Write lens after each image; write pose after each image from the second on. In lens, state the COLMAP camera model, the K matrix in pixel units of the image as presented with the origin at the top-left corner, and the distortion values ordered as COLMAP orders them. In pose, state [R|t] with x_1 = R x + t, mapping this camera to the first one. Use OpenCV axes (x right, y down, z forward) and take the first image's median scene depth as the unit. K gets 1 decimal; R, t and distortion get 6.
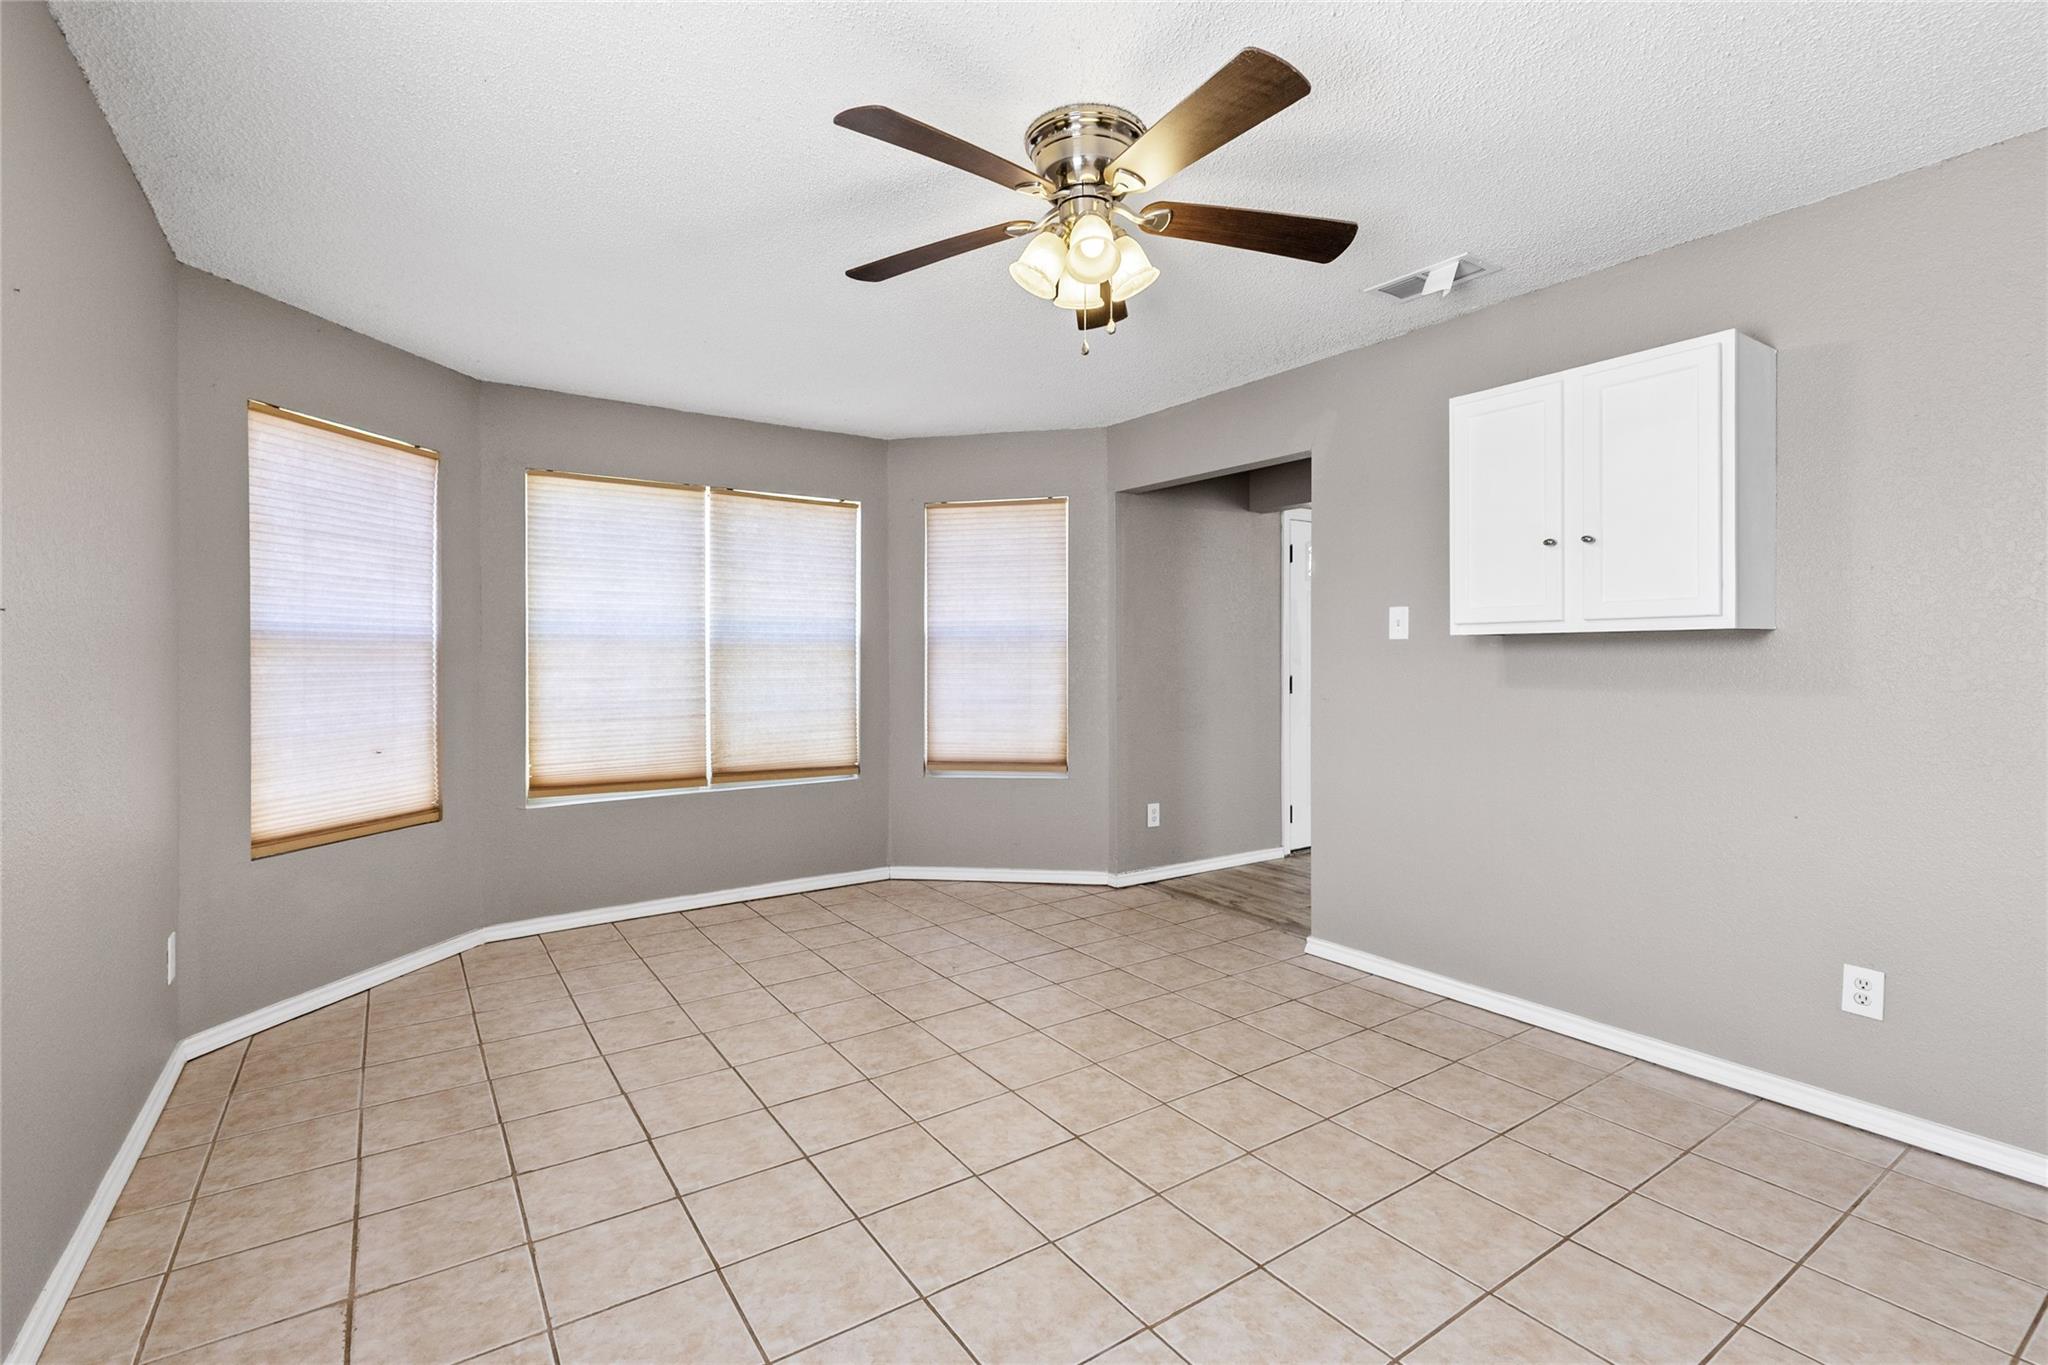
lens RADIAL K [[922.1, 0, 1019.6], [0, 922.1, 663.4], [0, 0, 1]] dist [0.005894, -0.000621]
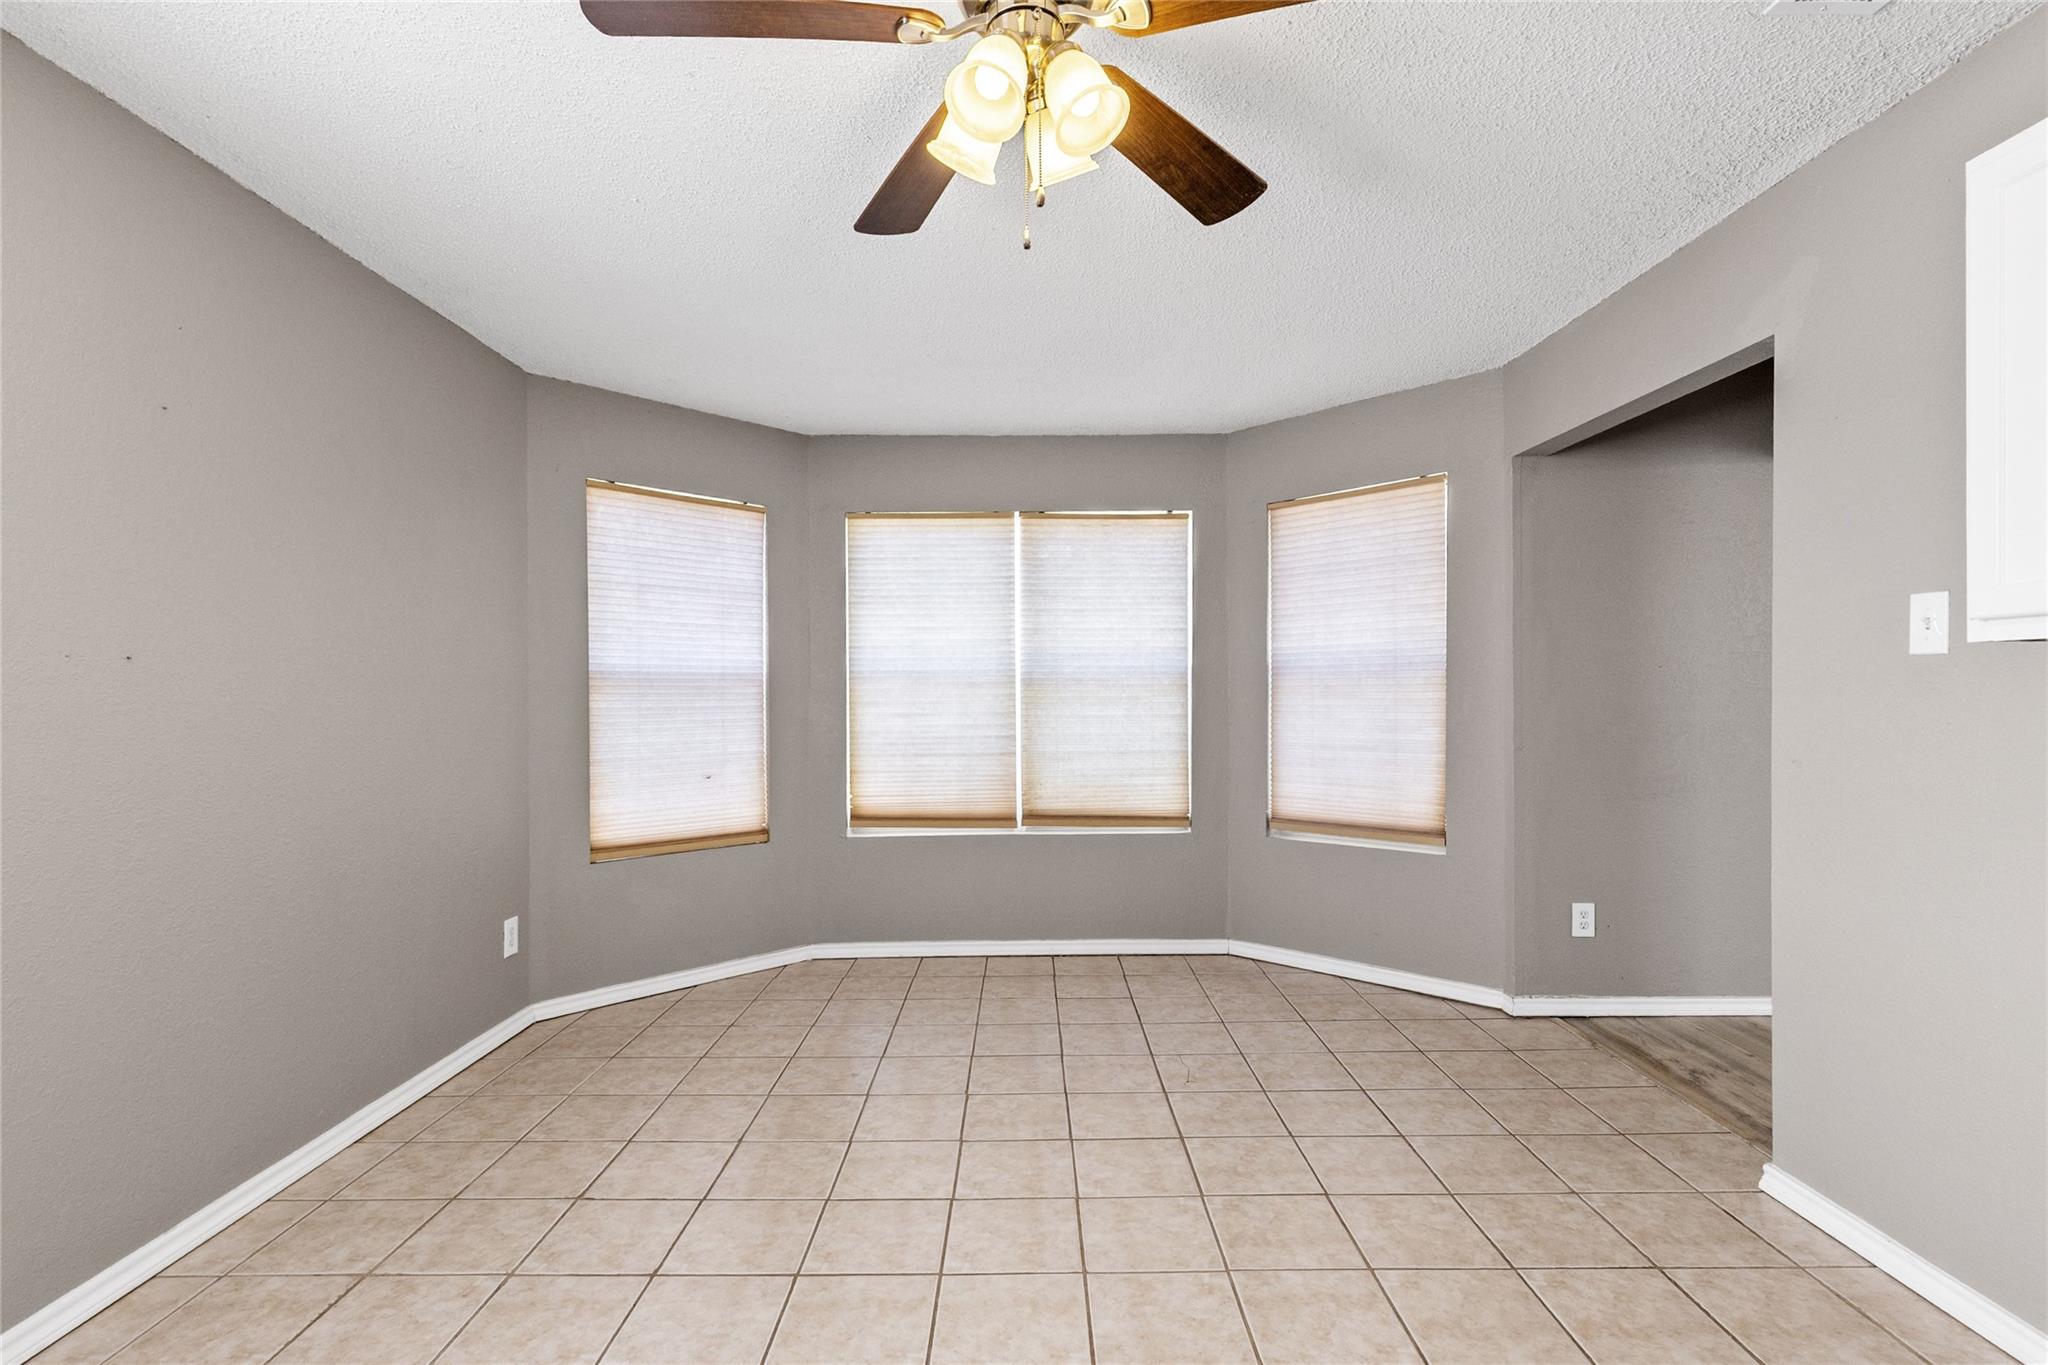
lens RADIAL K [[958.6, 0, 1029.7], [0, 958.6, 704.4], [0, 0, 1]] dist [0.011889, -0.004628]
pose [[0.828964, 0.003751, -0.559290, 0.242362], [-0.000101, 0.999978, 0.006557, -0.000713], [0.559303, -0.005379, 0.828946, 0.208148]]
